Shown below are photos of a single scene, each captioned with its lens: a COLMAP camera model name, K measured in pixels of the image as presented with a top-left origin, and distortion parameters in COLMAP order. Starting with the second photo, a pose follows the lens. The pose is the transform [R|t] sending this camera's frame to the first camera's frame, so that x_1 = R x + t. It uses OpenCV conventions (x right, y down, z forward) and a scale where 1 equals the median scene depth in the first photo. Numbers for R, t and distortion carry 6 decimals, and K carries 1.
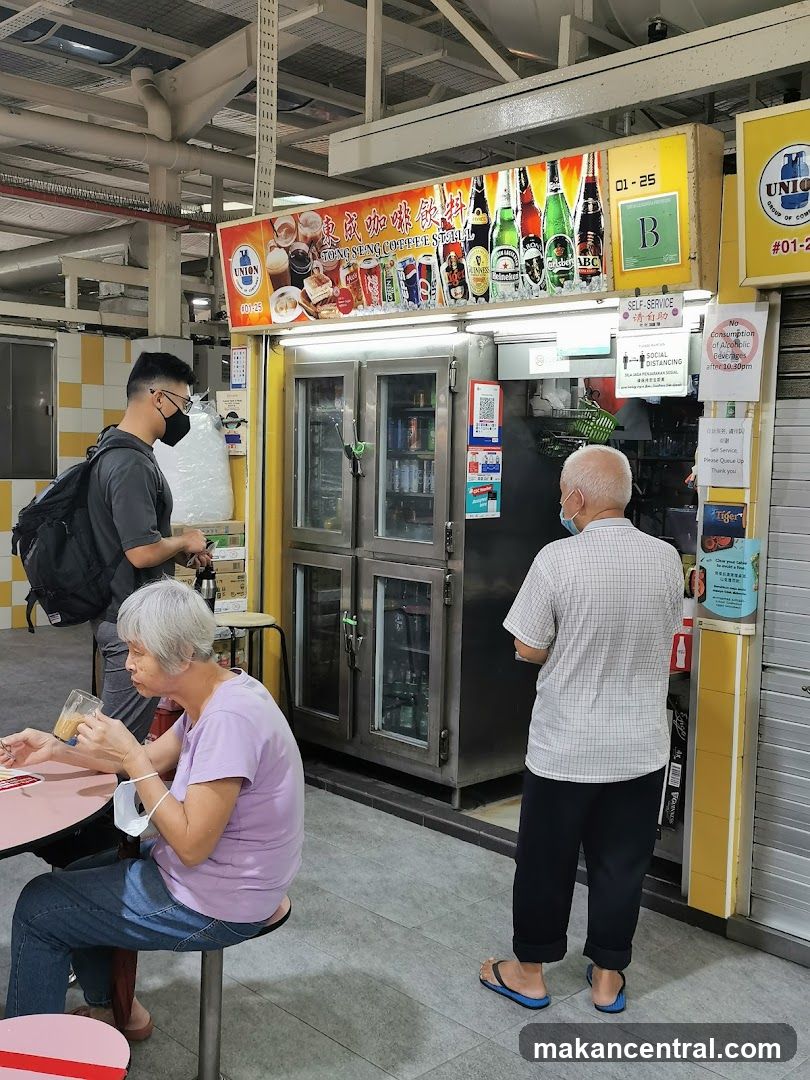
lens RADIAL K [[1132.0, 0, 398.4], [0, 1132.0, 549.0], [0, 0, 1]] dist [0.046719, 0.000000]
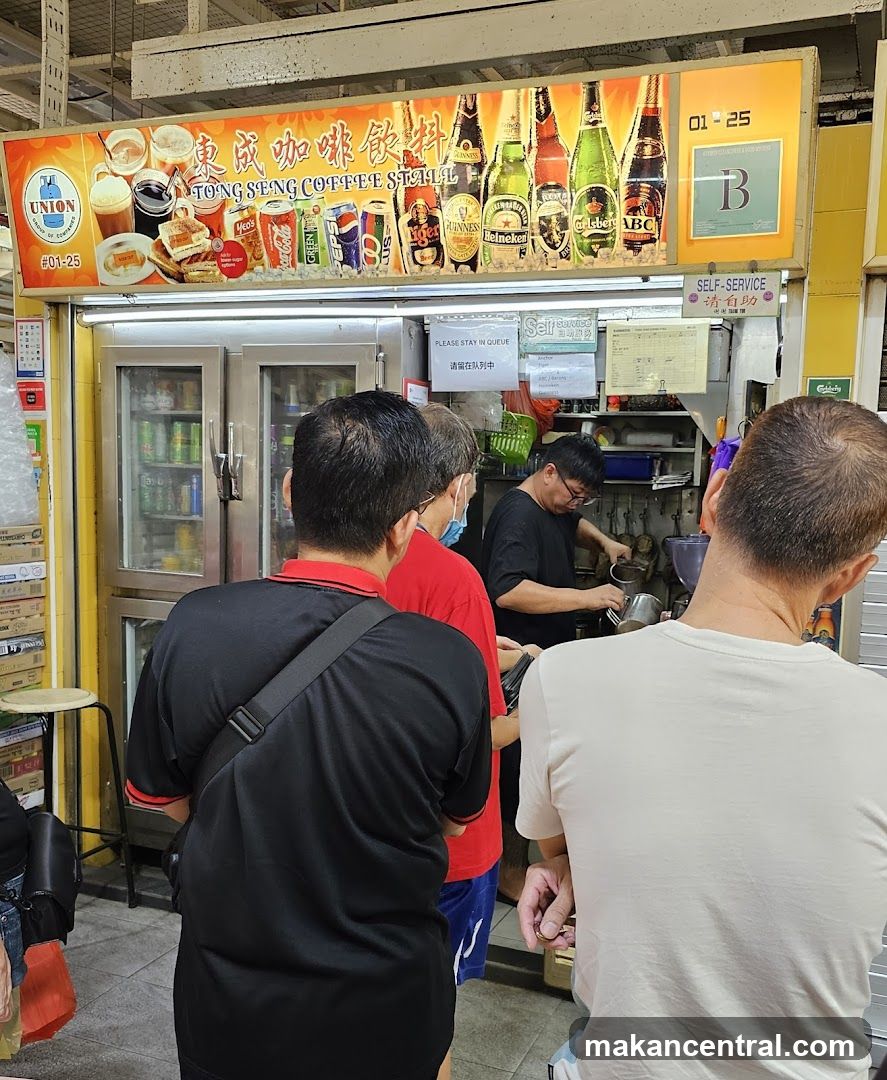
lens RADIAL K [[1112.0, 0, 462.4], [0, 1112.0, 628.6], [0, 0, 1]] dist [0.034422, 0.000000]
pose [[0.917227, -0.060242, 0.393783, -0.223222], [0.031694, 0.996402, 0.078608, -0.038028], [-0.397102, -0.059621, 0.915836, 0.296111]]
